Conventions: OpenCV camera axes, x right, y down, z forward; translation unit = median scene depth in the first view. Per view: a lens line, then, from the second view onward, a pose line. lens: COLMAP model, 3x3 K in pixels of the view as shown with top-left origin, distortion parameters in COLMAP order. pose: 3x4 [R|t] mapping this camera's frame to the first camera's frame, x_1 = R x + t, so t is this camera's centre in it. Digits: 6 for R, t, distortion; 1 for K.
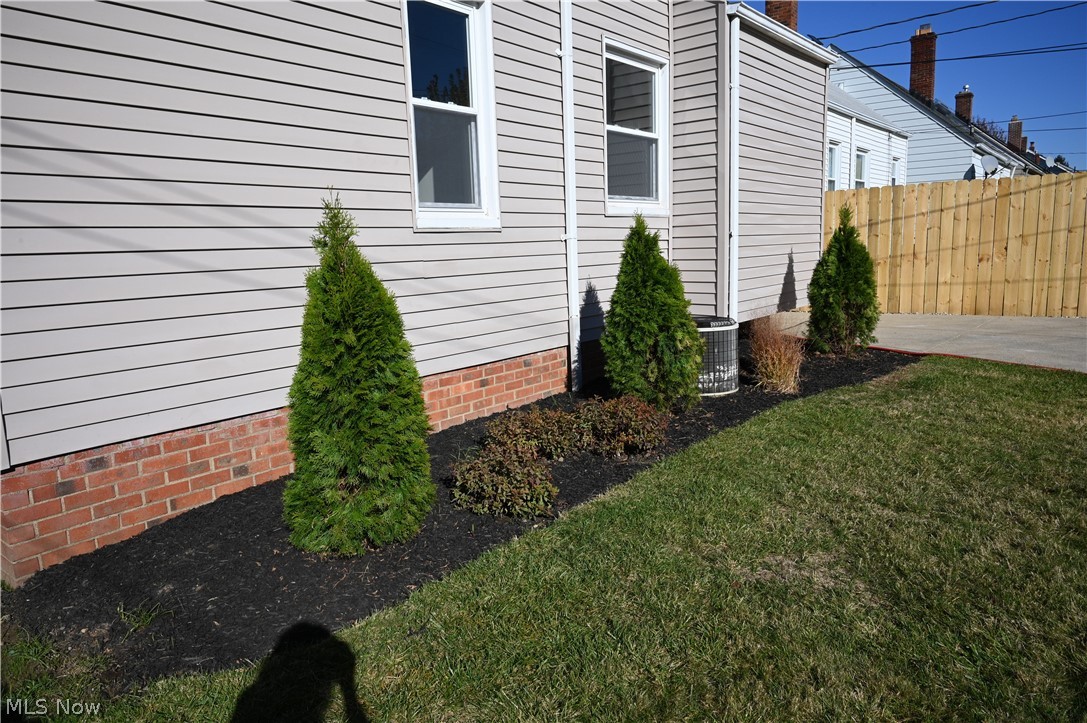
lens RADIAL K [[728.8, 0, 542.6], [0, 728.8, 357.9], [0, 0, 1]] dist [-0.000127, -0.000511]
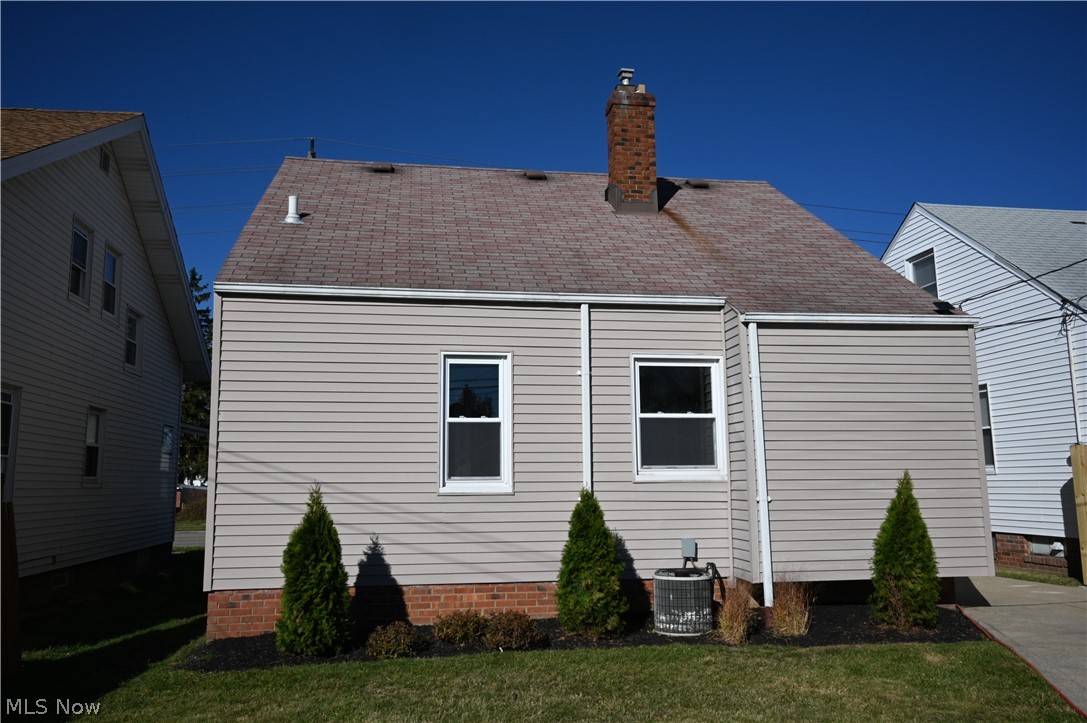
lens RADIAL K [[805.5, 0, 546.3], [0, 805.5, 368.2], [0, 0, 1]] dist [-0.000479, -0.005354]
pose [[0.731215, -0.078947, -0.677563, 1.065744], [-0.119677, 0.963027, -0.241362, -0.028186], [0.671567, 0.257576, 0.694732, -0.173764]]
